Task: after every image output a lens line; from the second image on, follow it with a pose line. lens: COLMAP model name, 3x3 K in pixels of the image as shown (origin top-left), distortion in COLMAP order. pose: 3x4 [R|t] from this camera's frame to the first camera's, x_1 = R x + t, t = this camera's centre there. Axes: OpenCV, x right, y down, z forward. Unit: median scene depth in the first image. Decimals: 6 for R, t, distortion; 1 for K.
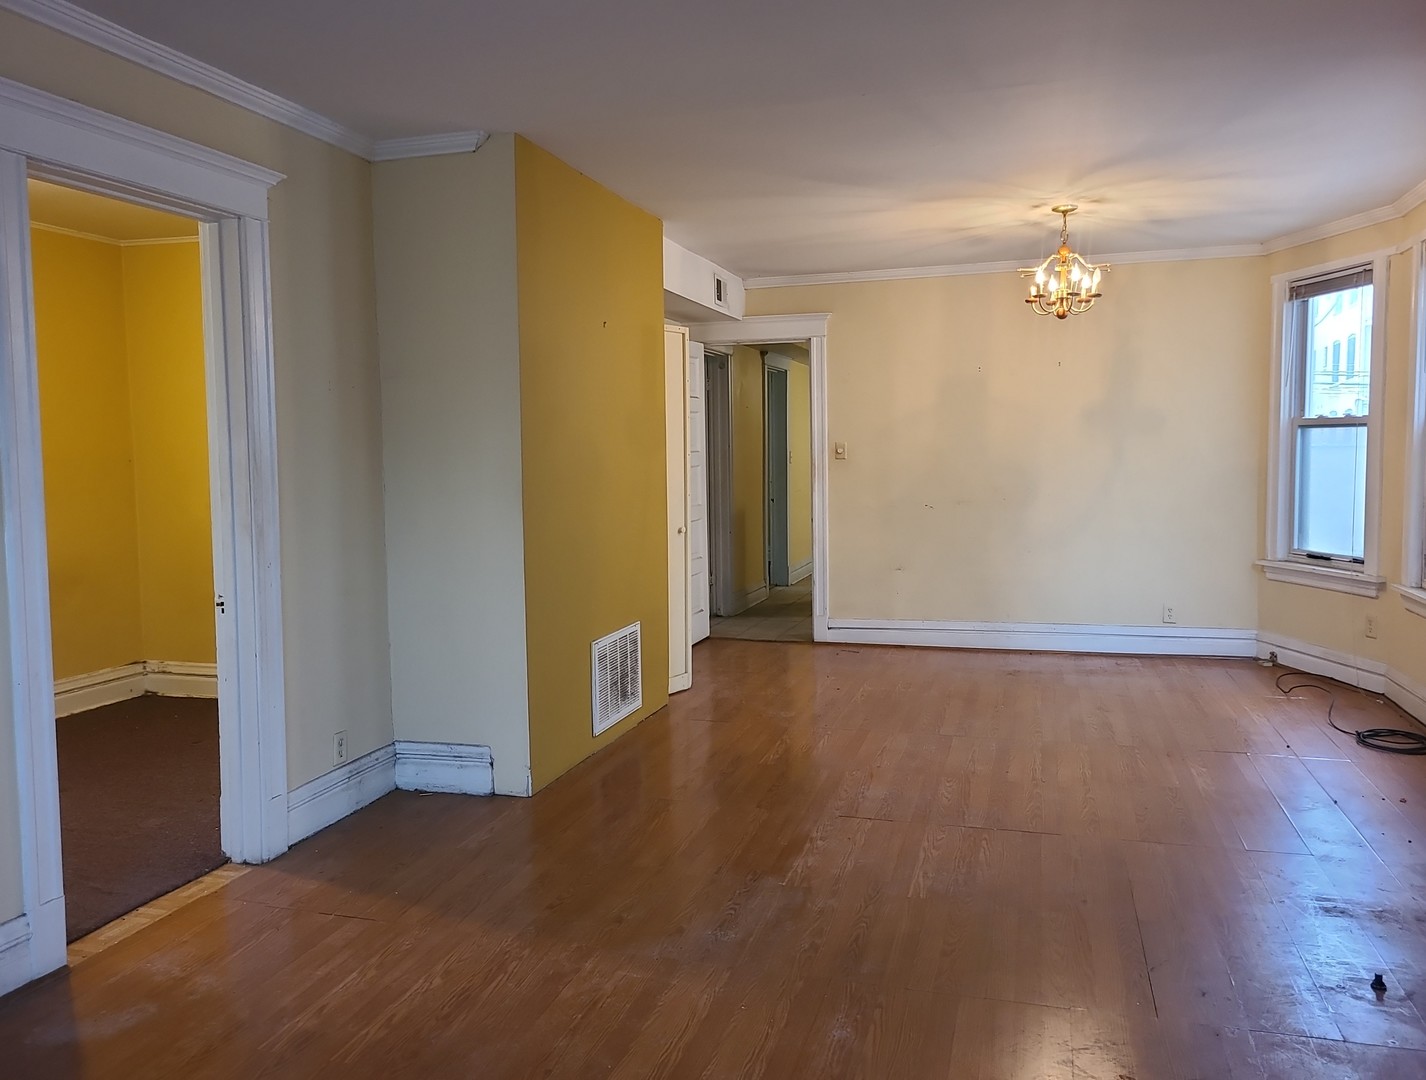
lens RADIAL K [[1088.6, 0, 706.8], [0, 1088.6, 531.4], [0, 0, 1]] dist [0.026338, -0.010666]
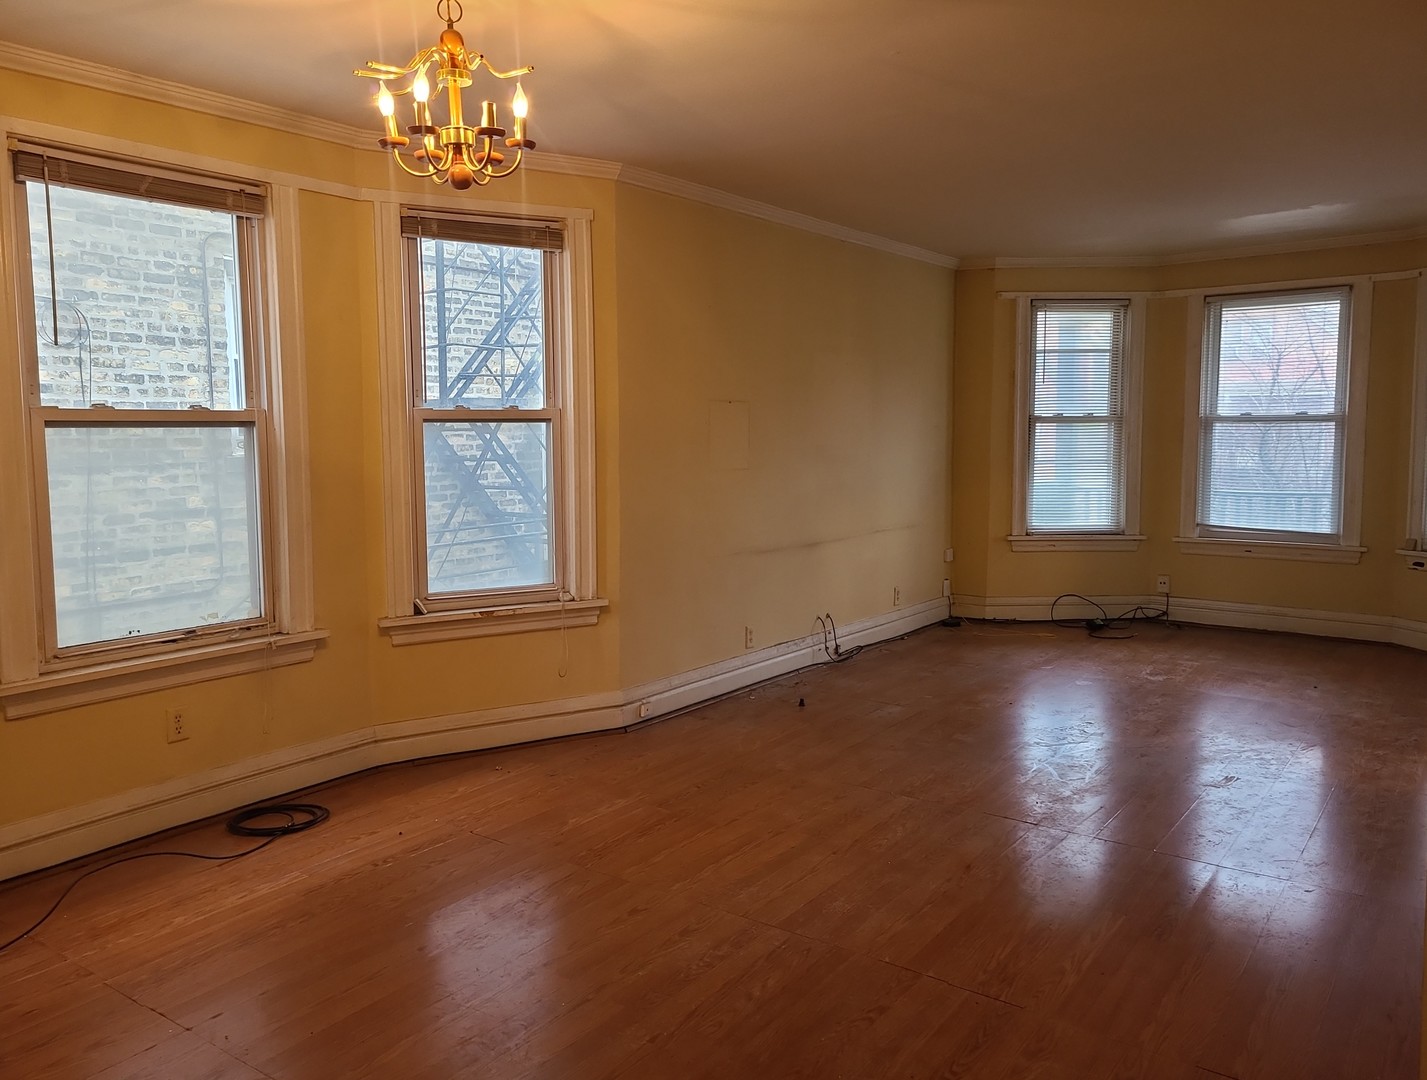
lens RADIAL K [[1089.4, 0, 710.3], [0, 1089.4, 553.9], [0, 0, 1]] dist [0.026338, -0.010666]
pose [[-0.943806, 0.000850, 0.330500, 0.054431], [0.064662, 0.981145, 0.182133, -0.101664], [-0.324114, 0.193269, -0.926066, 1.298712]]
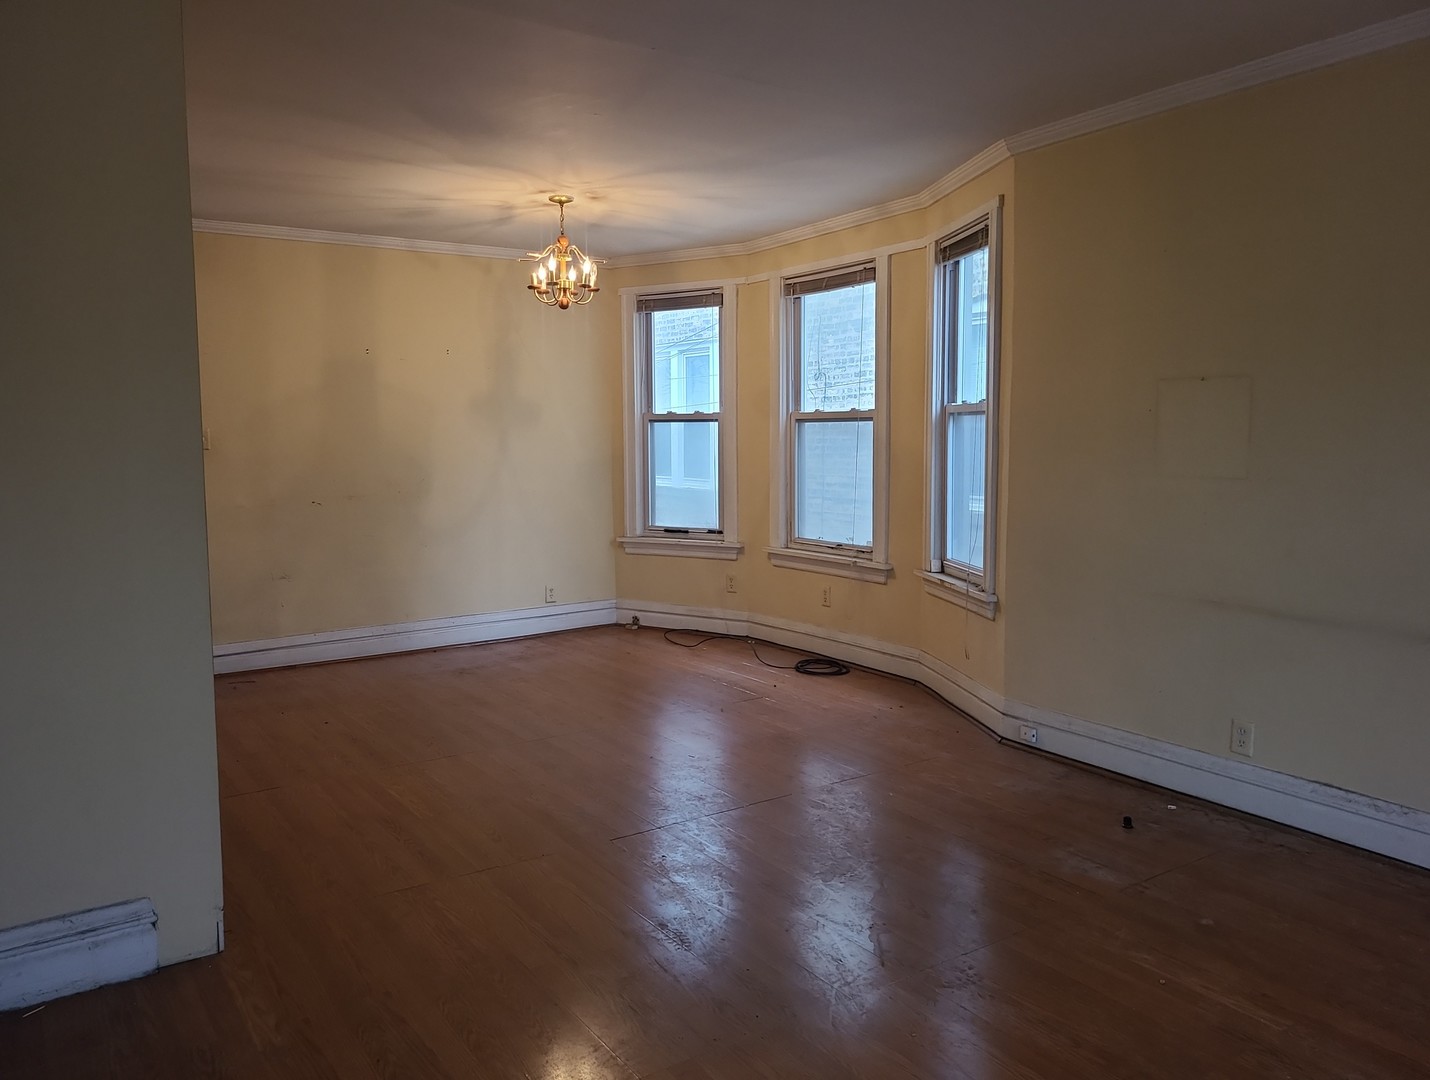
lens RADIAL K [[1091.7, 0, 709.3], [0, 1091.7, 531.9], [0, 0, 1]] dist [0.026338, -0.010666]
pose [[0.610535, -0.061638, 0.789587, -0.361568], [0.056771, 0.997808, 0.033995, -0.013934], [-0.789952, 0.024070, 0.612696, 0.250285]]
